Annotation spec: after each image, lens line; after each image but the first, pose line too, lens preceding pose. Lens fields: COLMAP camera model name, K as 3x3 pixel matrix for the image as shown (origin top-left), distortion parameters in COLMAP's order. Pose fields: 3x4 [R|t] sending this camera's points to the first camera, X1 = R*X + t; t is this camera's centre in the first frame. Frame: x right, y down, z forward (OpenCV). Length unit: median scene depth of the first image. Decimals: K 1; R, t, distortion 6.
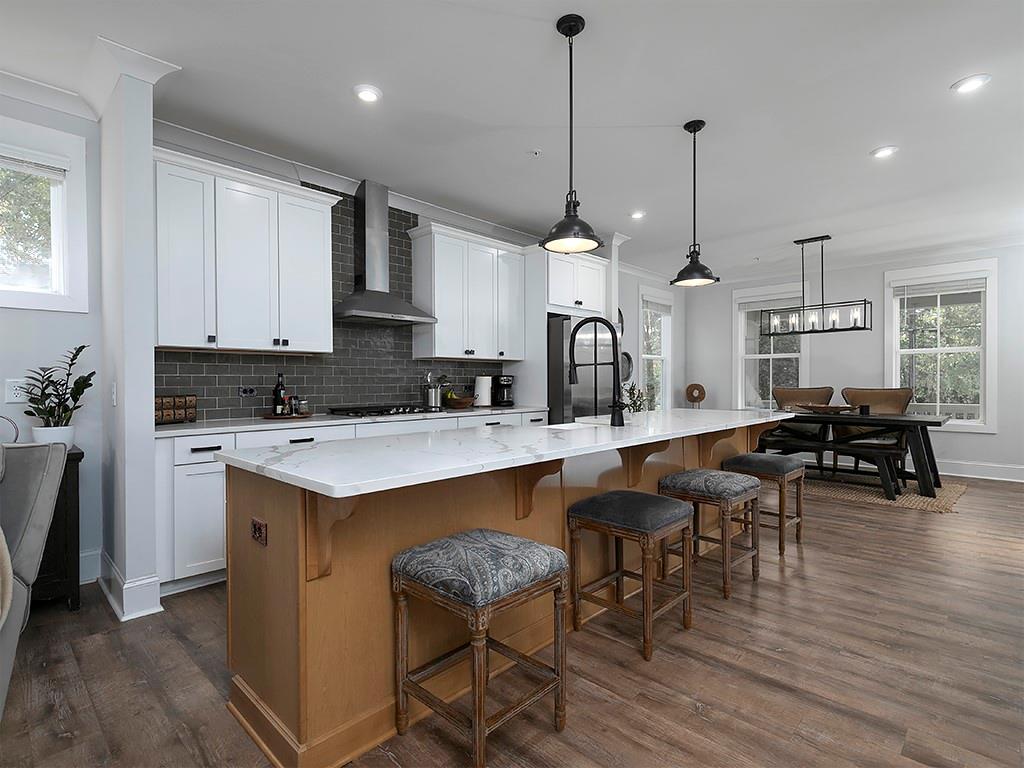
lens RADIAL K [[483.5, 0, 514.0], [0, 483.5, 385.5], [0, 0, 1]] dist [0.006097, 0.000092]
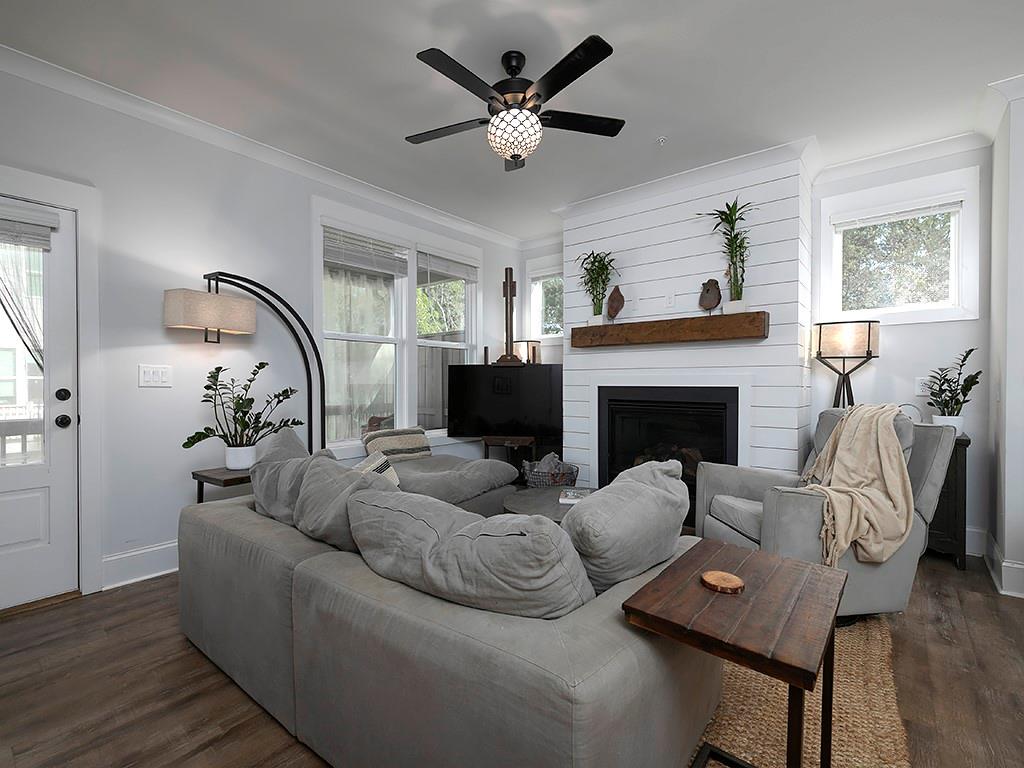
lens RADIAL K [[483.5, 0, 516.7], [0, 483.5, 384.5], [0, 0, 1]] dist [0.006097, 0.000092]
pose [[0.076659, 0.013899, -0.996961, 0.164639], [-0.009001, 0.999872, 0.013248, -0.001617], [0.997017, 0.007958, 0.076774, -0.154487]]
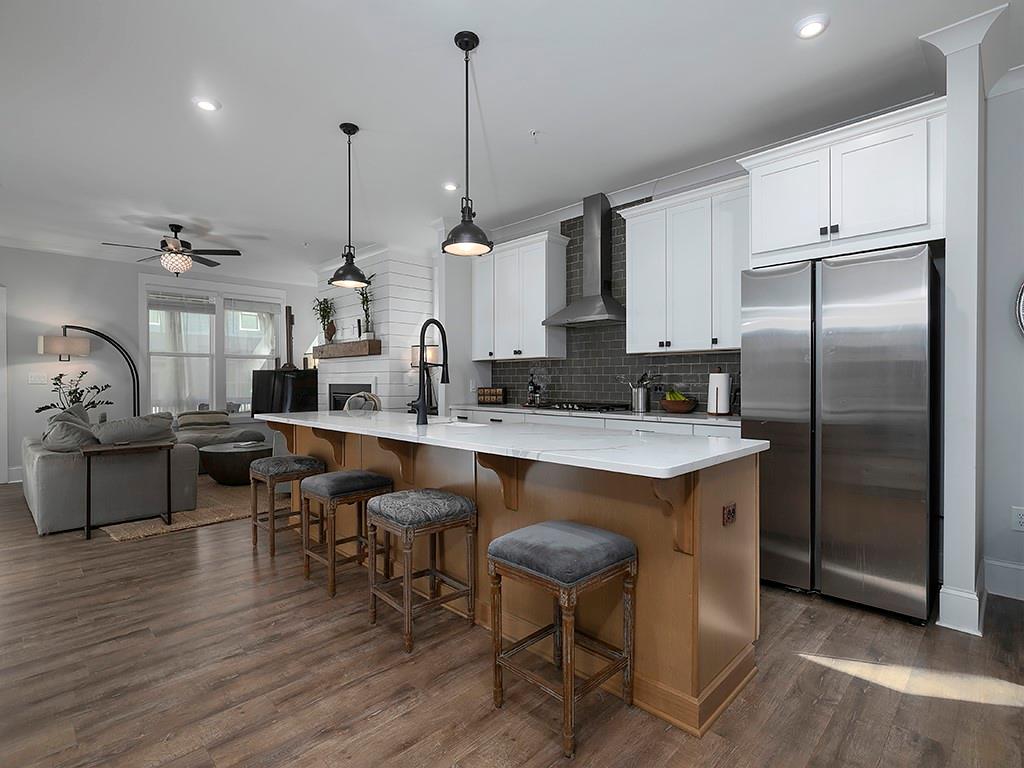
lens RADIAL K [[530.6, 0, 478.5], [0, 530.6, 397.3], [0, 0, 1]] dist [0.017500, -0.001716]
pose [[-0.056608, 0.040488, -0.997575, 1.099062], [-0.005119, 0.999153, 0.040842, -0.020207], [0.998383, 0.007418, -0.056353, 0.978273]]
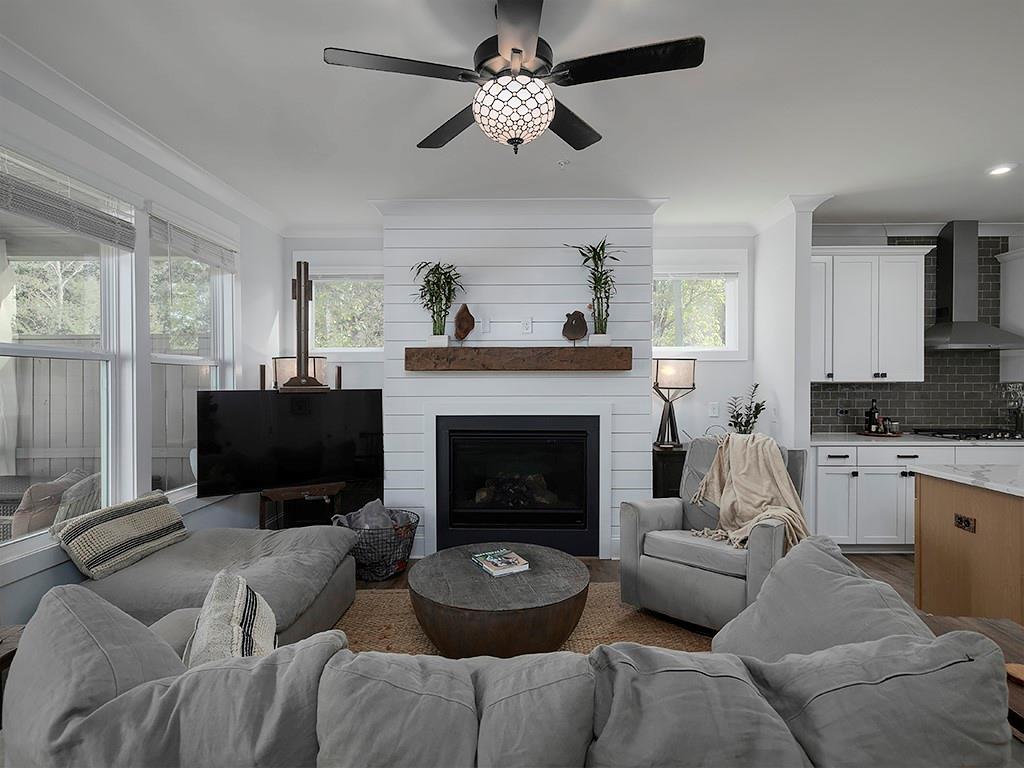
lens RADIAL K [[483.5, 0, 533.5], [0, 483.5, 384.7], [0, 0, 1]] dist [0.006097, 0.000092]
pose [[0.693023, 0.001430, -0.720914, -0.198371], [-0.000386, 0.999999, 0.001613, -0.066207], [0.720916, -0.000840, 0.693022, -0.508277]]
